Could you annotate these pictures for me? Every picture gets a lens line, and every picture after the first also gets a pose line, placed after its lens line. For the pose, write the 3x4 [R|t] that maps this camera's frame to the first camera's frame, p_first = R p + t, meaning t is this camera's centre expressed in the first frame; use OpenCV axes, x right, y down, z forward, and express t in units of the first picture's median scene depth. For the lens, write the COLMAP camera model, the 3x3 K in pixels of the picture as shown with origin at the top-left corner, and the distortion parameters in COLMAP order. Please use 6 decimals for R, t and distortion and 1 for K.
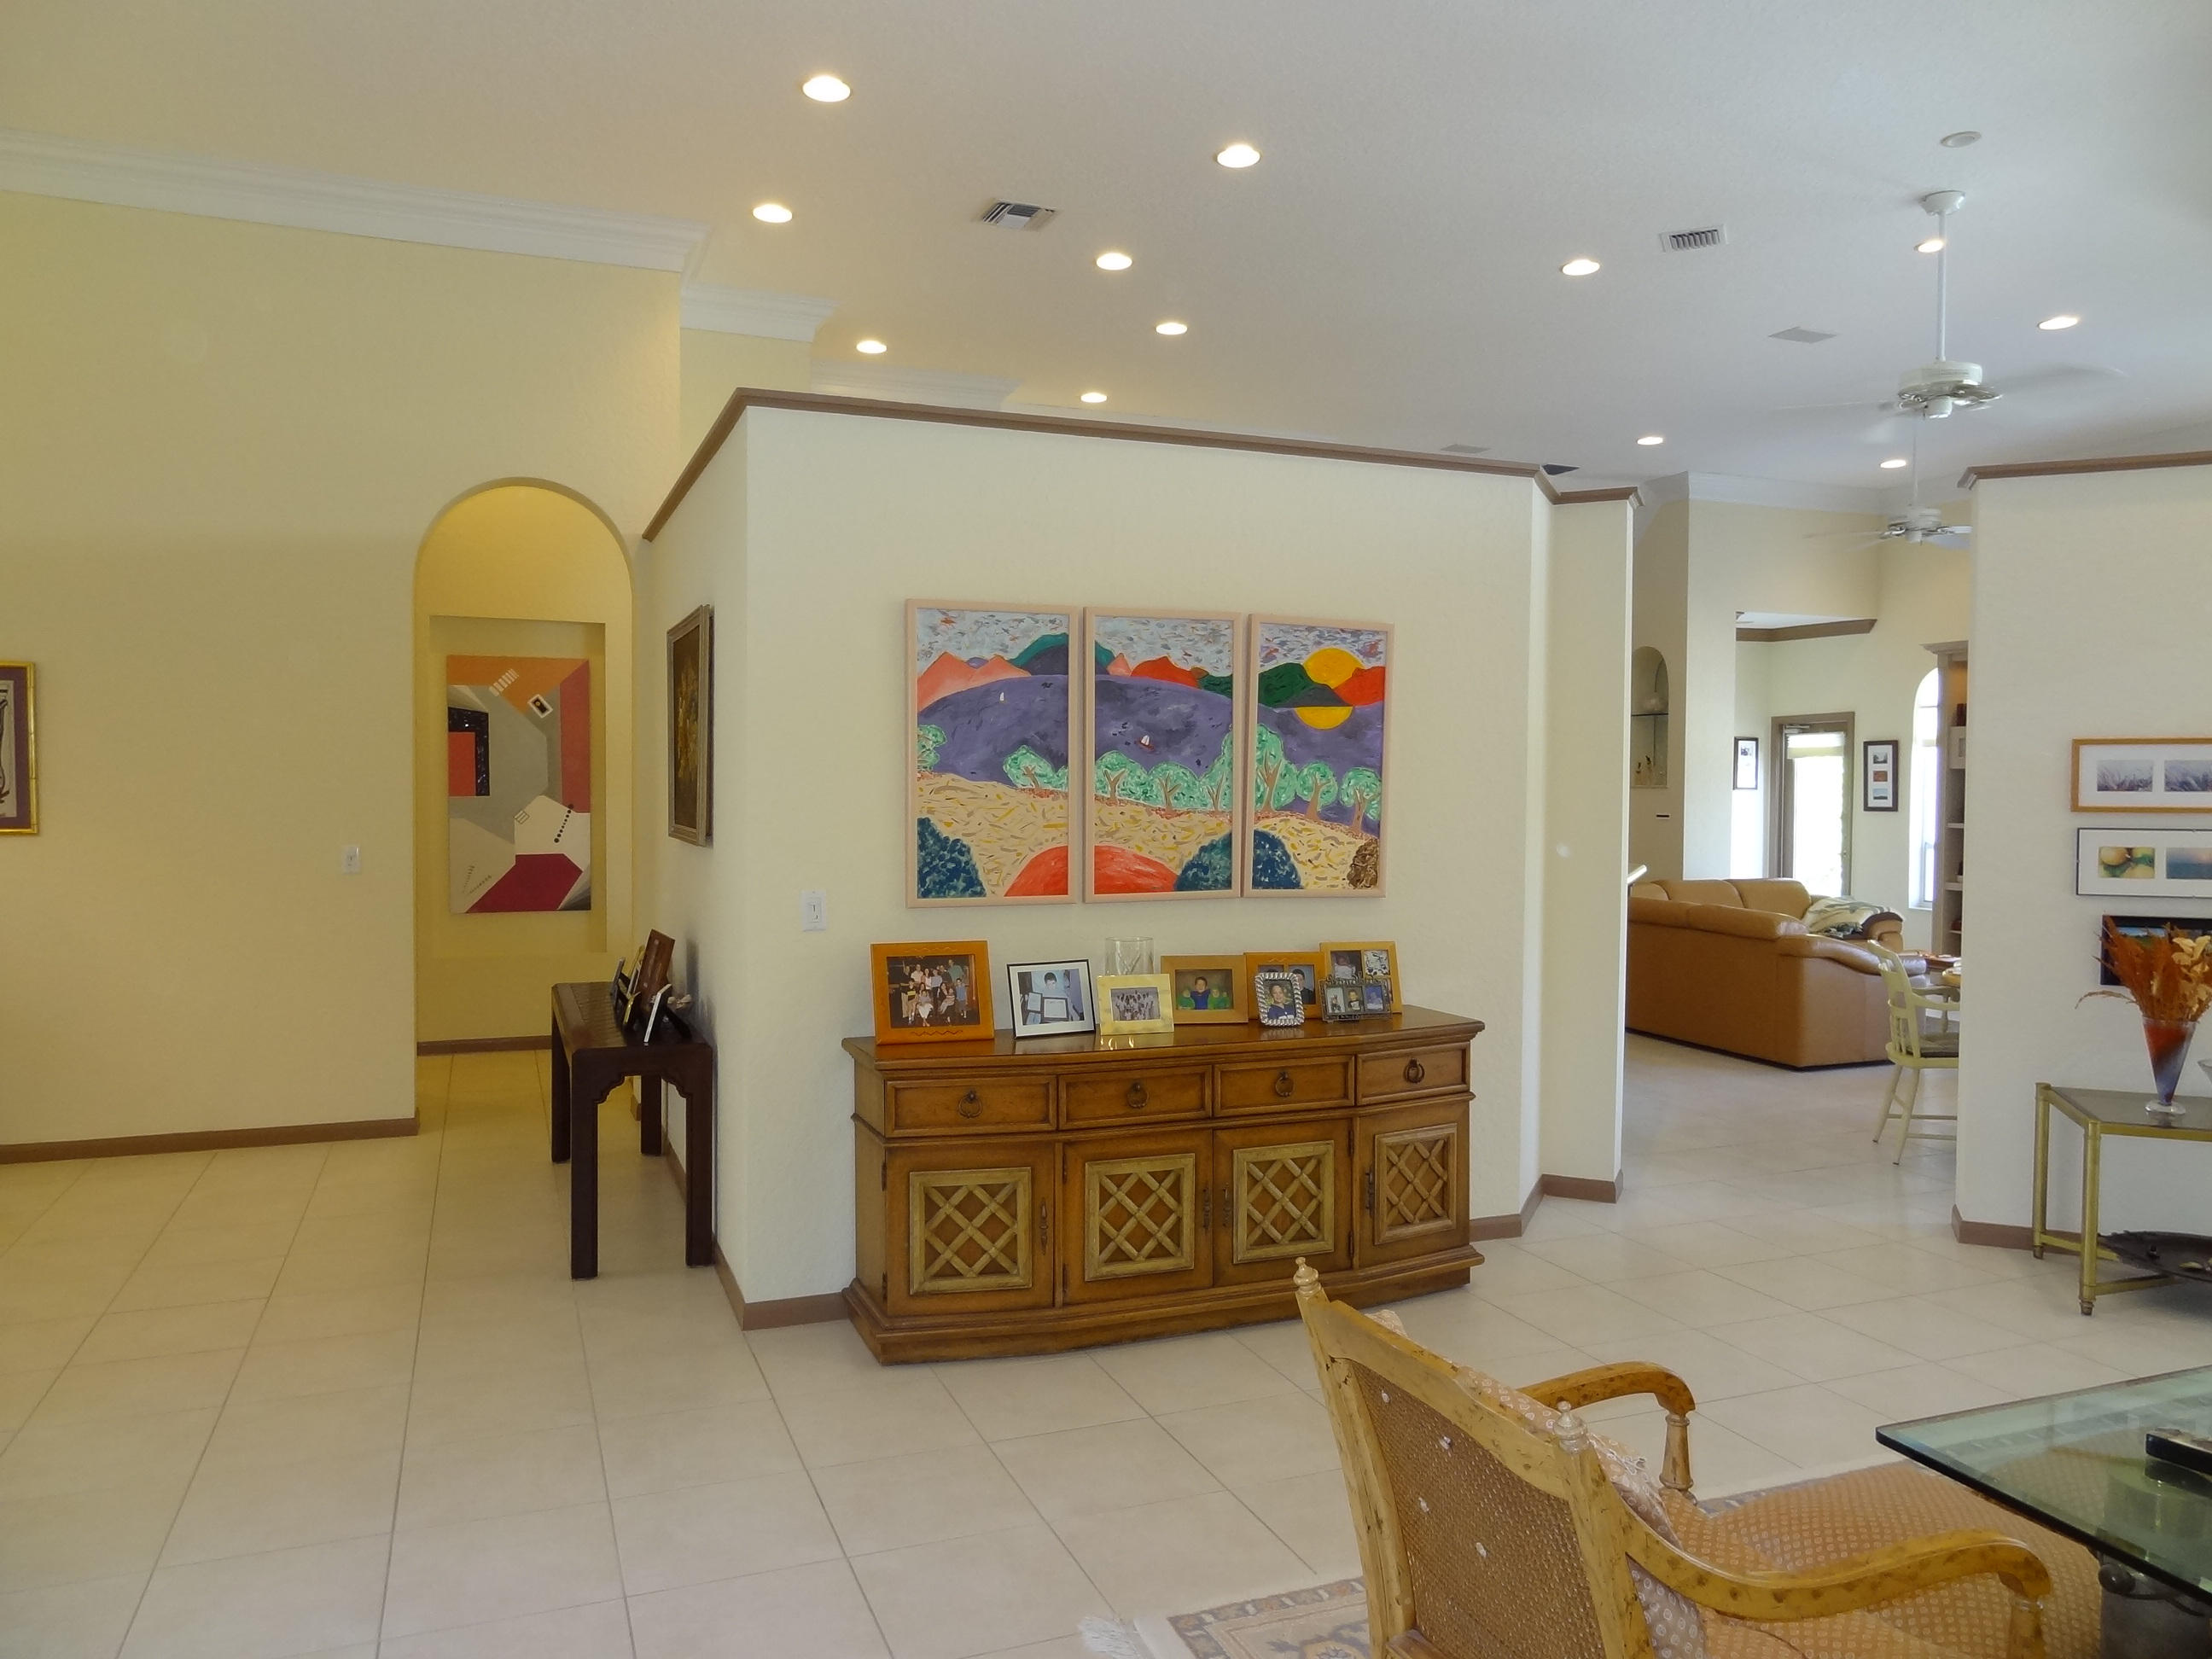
lens RADIAL K [[1533.1, 0, 1104.6], [0, 1533.1, 831.1], [0, 0, 1]] dist [-0.004395, 0.003463]
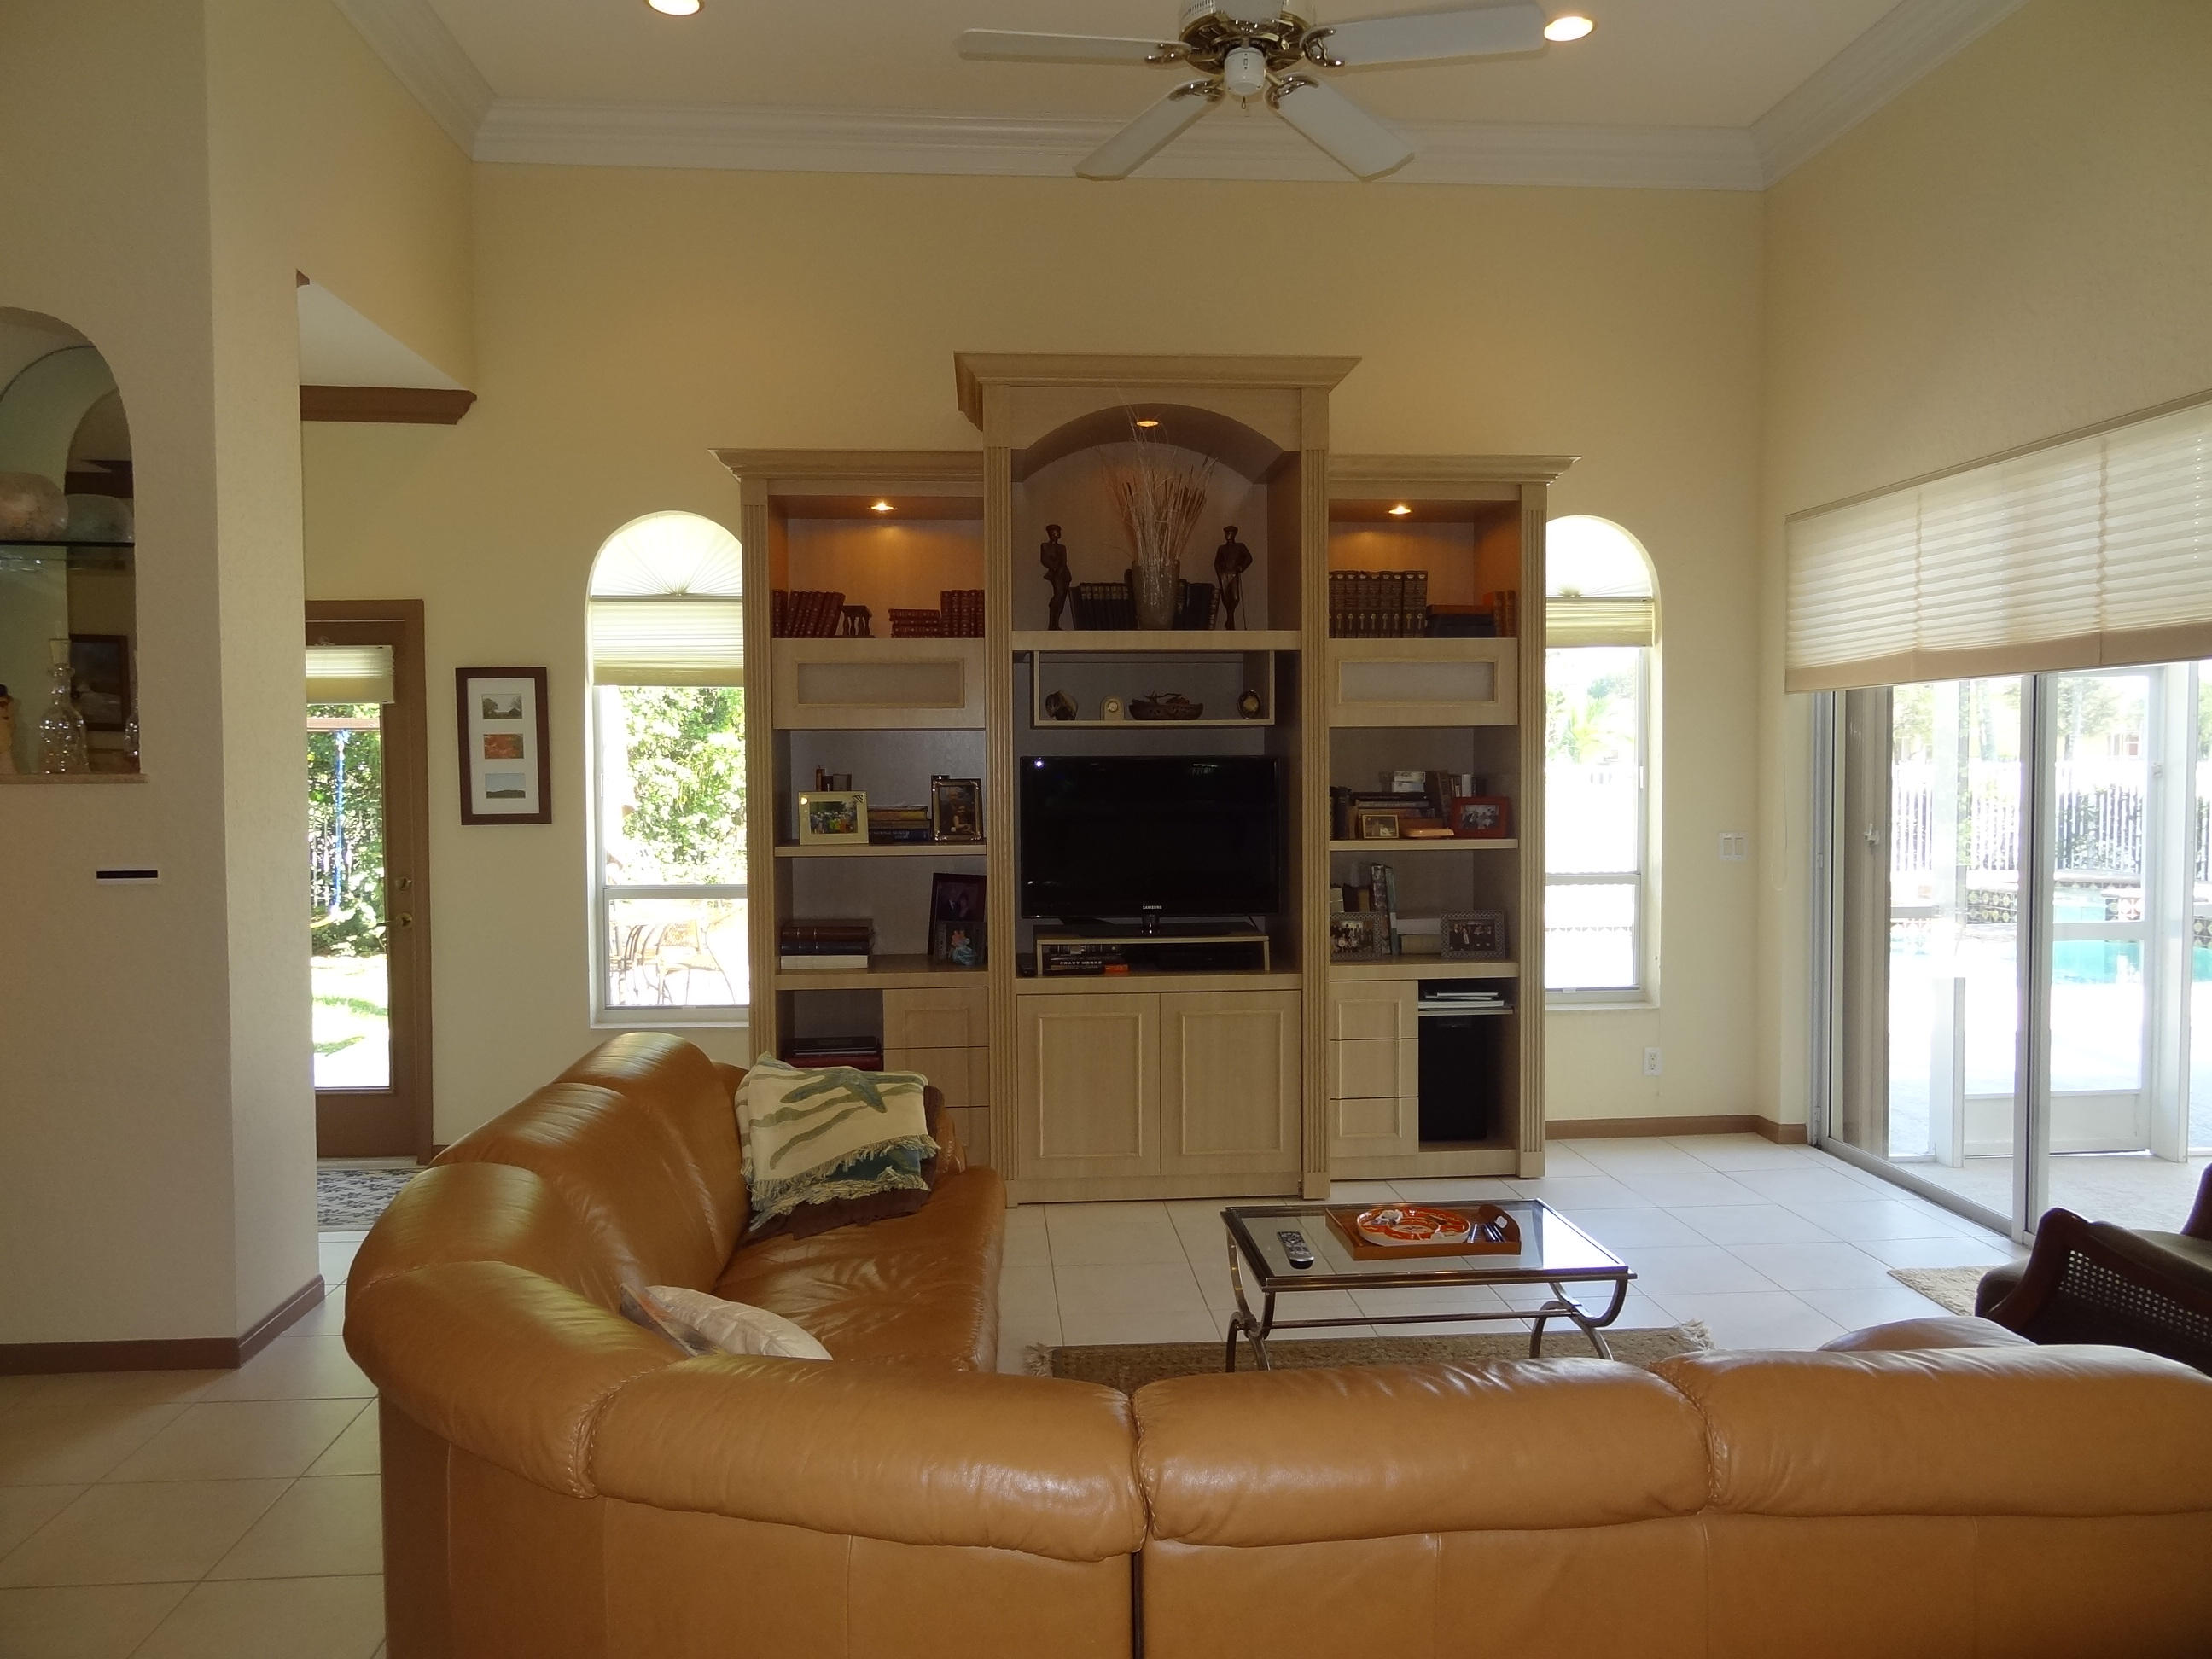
lens RADIAL K [[1533.1, 0, 1105.6], [0, 1533.1, 832.0], [0, 0, 1]] dist [-0.004395, 0.003463]
pose [[0.297136, -0.051049, 0.953470, 0.126022], [0.038113, 0.998408, 0.041578, -0.022626], [-0.954074, 0.023985, 0.298608, 0.693511]]
